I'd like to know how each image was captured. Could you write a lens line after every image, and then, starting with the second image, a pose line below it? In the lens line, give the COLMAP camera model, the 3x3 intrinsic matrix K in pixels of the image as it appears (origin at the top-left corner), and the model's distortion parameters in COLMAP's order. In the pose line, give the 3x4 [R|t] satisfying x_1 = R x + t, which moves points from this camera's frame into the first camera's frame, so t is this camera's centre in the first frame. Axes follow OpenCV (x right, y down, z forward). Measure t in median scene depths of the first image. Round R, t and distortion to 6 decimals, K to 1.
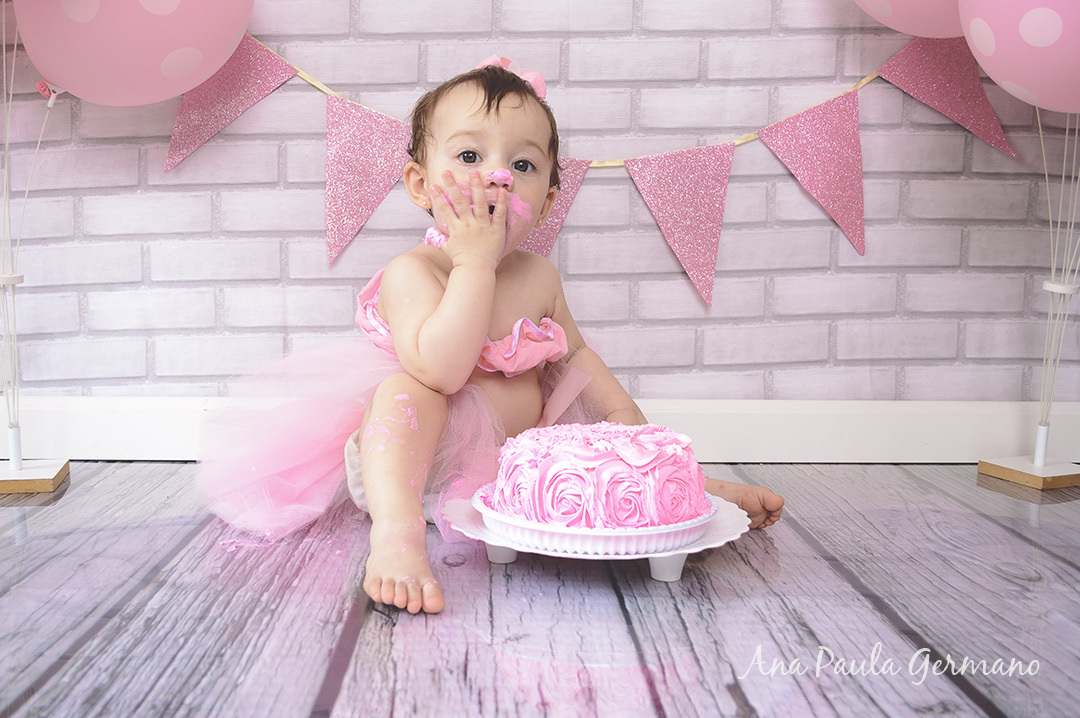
lens RADIAL K [[1072.4, 0, 506.6], [0, 1072.4, 389.2], [0, 0, 1]] dist [-0.078734, 0.015089]
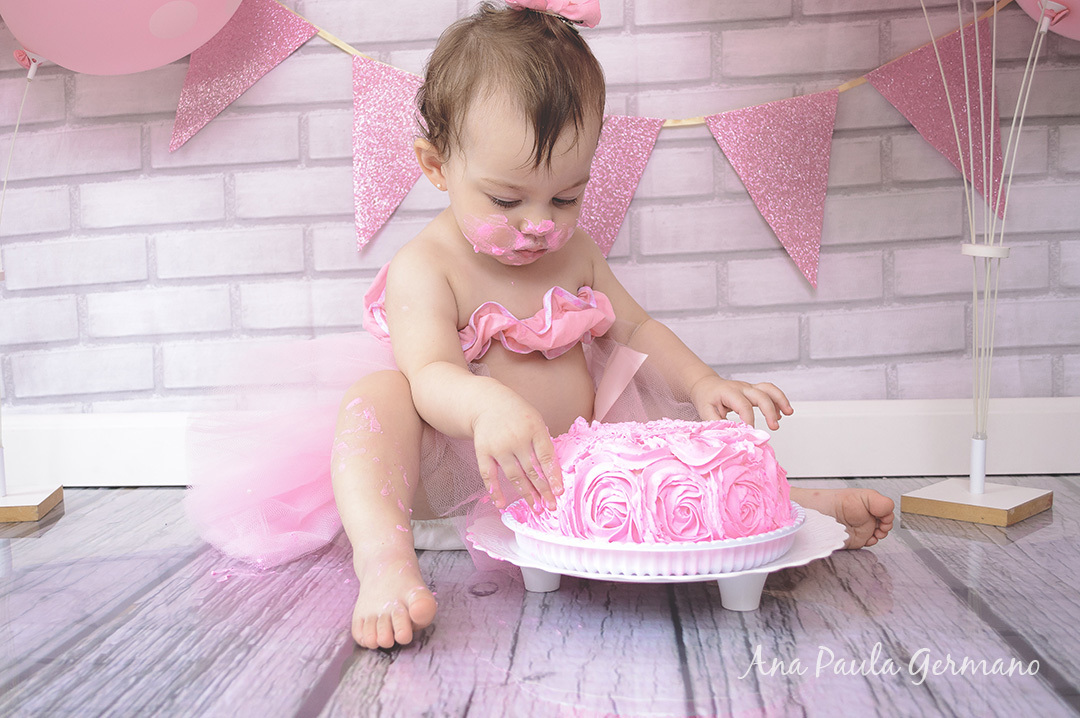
lens RADIAL K [[1228.4, 0, 514.6], [0, 1228.4, 377.0], [0, 0, 1]] dist [-0.065071, 0.018550]
pose [[0.995164, -0.025181, -0.094950, 0.048107], [0.021404, 0.998947, -0.040587, 0.025054], [0.095872, 0.038358, 0.994654, 0.040809]]
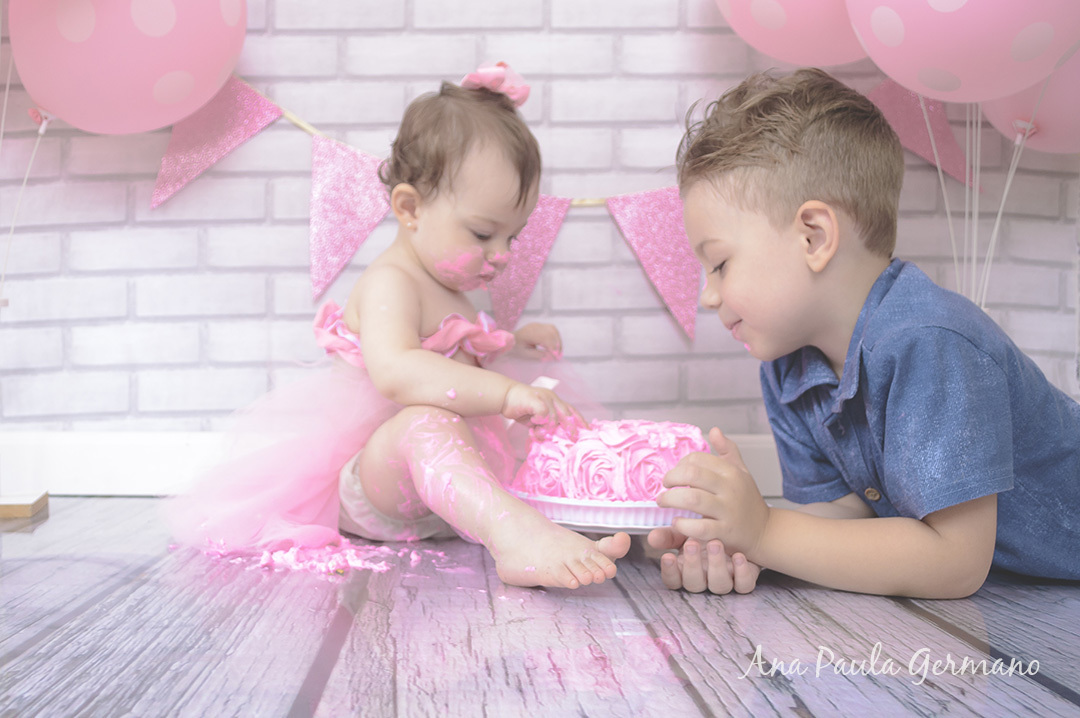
lens RADIAL K [[1039.1, 0, 488.8], [0, 1039.1, 409.2], [0, 0, 1]] dist [-0.075238, -0.005429]
pose [[0.999869, -0.002779, 0.015956, -0.018456], [0.004144, 0.996271, -0.086176, 0.070868], [-0.015657, 0.086231, 0.996152, 0.037216]]
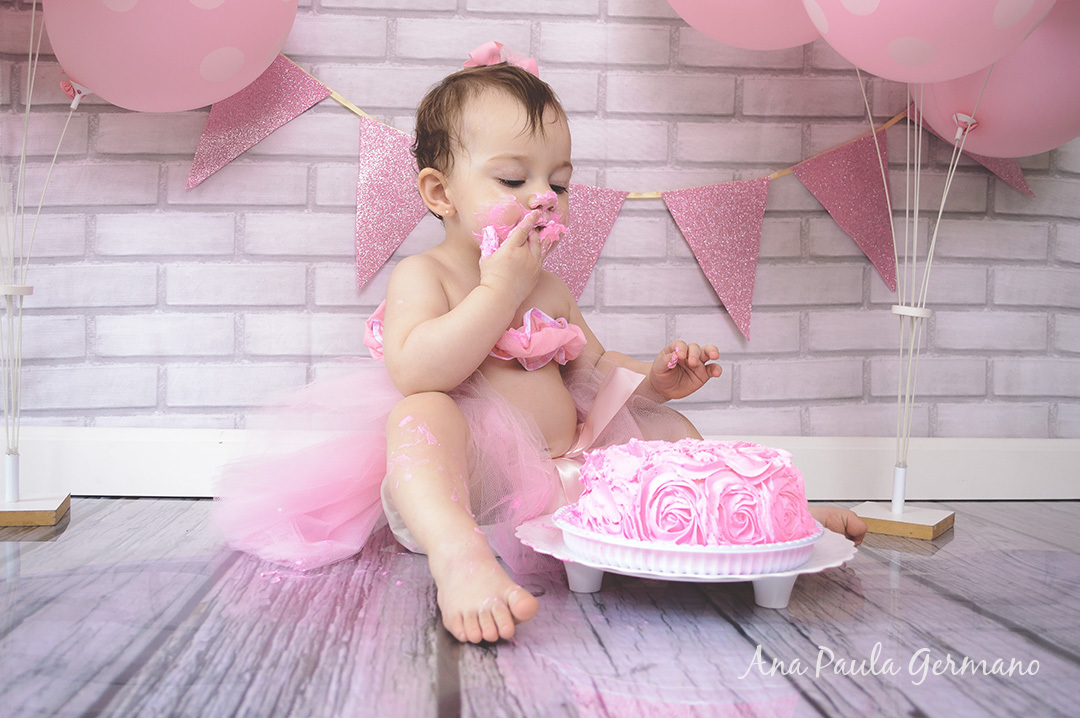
lens RADIAL K [[1010.2, 0, 538.2], [0, 1010.2, 357.6], [0, 0, 1]] dist [-0.079145, 0.015988]
pose [[0.996202, 0.011611, 0.086299, -0.083452], [-0.002019, 0.993883, -0.110418, 0.041807], [-0.087053, 0.109824, 0.990131, 0.102719]]
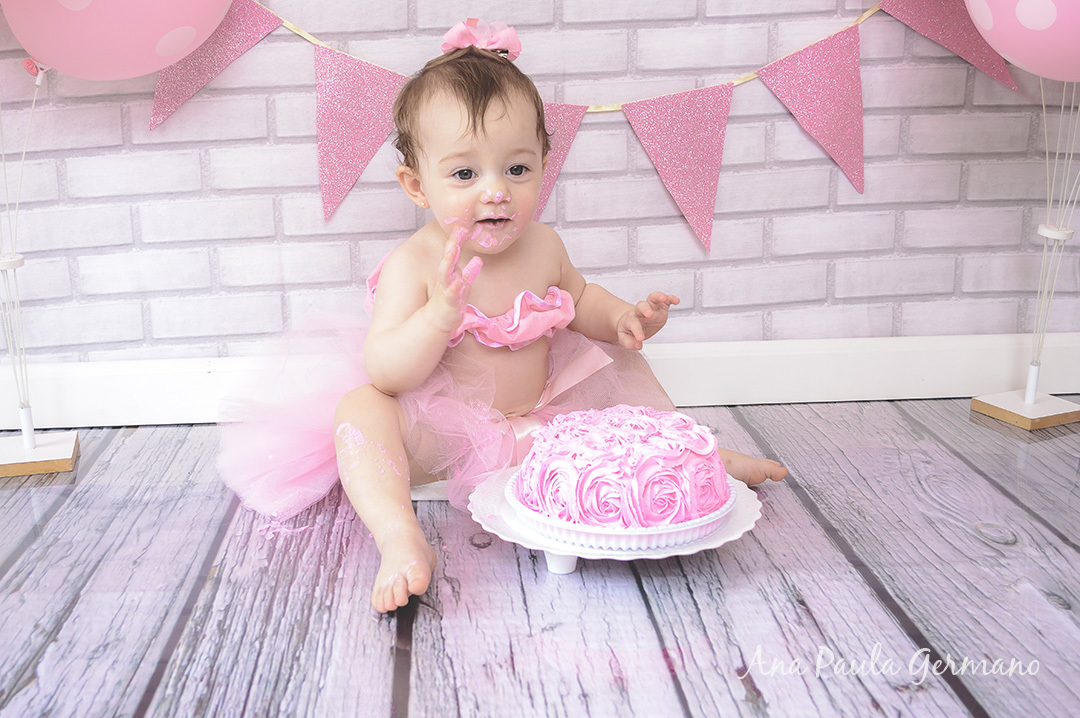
lens RADIAL K [[1220.5, 0, 508.5], [0, 1220.5, 407.3], [0, 0, 1]] dist [-0.076321, 0.018586]
pose [[0.998844, -0.034091, 0.033886, -0.040949], [0.028694, 0.988472, 0.148659, -0.109314], [-0.038563, -0.147514, 0.988308, -0.139222]]
